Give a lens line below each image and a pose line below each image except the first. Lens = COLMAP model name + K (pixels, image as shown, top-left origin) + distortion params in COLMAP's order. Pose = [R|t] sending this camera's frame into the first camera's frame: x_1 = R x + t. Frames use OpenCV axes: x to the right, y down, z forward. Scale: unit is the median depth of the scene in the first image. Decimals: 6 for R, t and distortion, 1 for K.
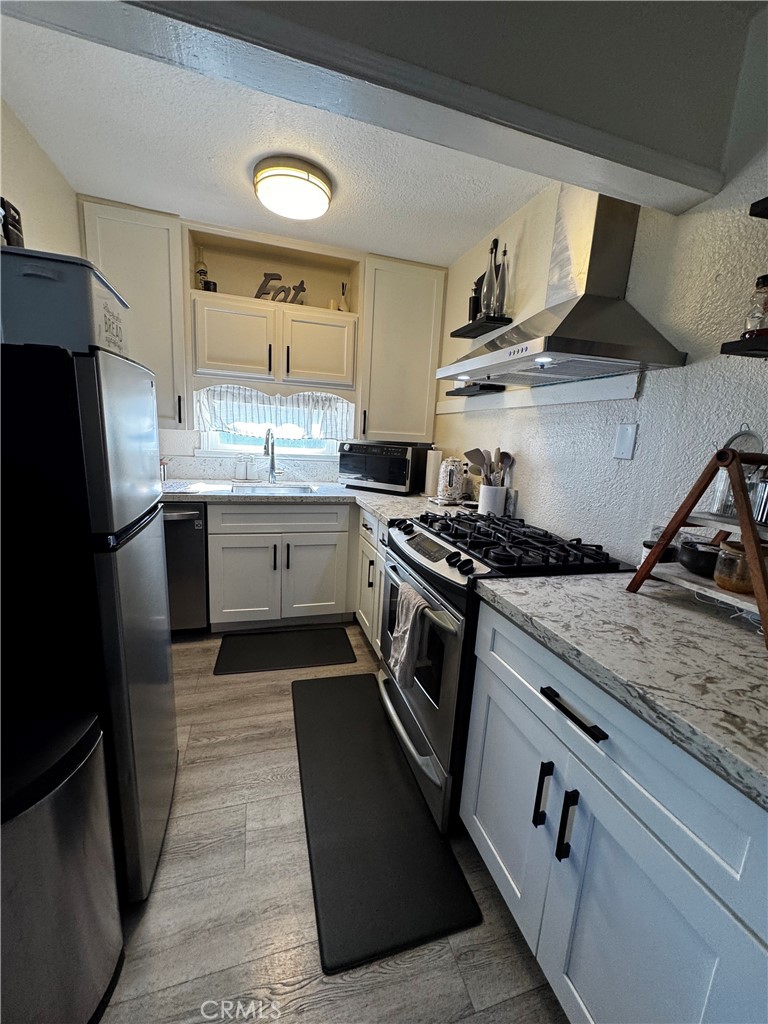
lens RADIAL K [[410.5, 0, 388.8], [0, 410.5, 515.4], [0, 0, 1]] dist [-0.013399, -0.000011]
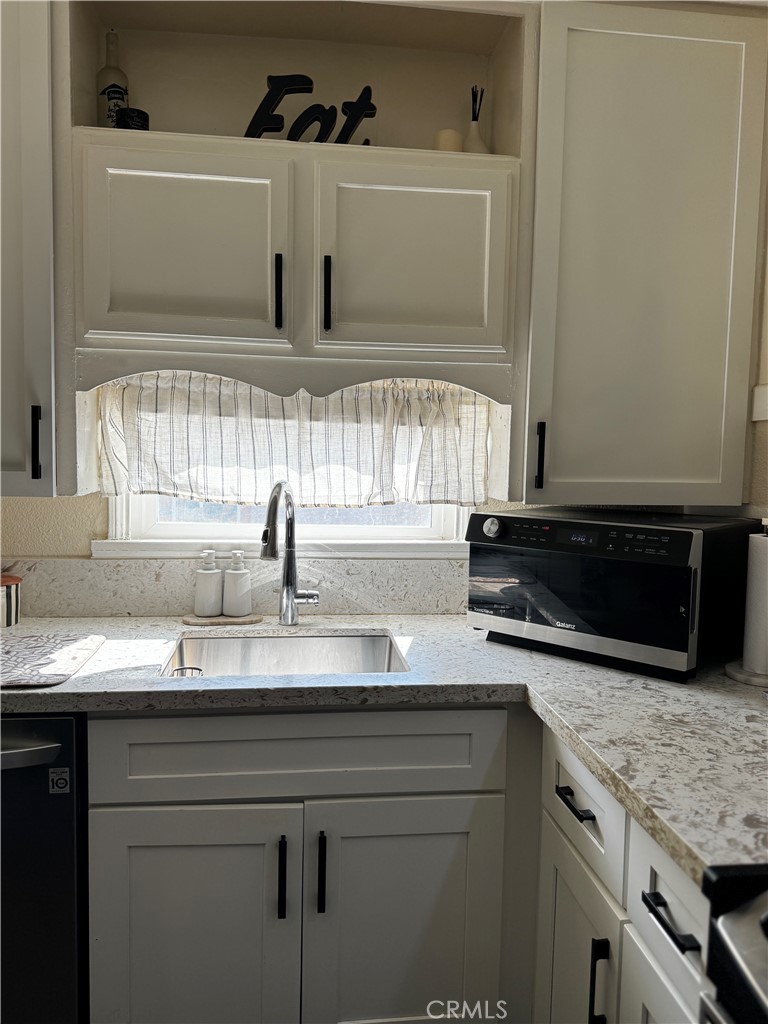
lens RADIAL K [[816.0, 0, 386.4], [0, 816.0, 515.6], [0, 0, 1]] dist [0.091312, -0.002891]
pose [[0.981951, -0.023585, -0.187659, -0.060899], [-0.000357, 0.991962, -0.126536, -0.090935], [0.189135, 0.124319, 0.974050, 0.311146]]
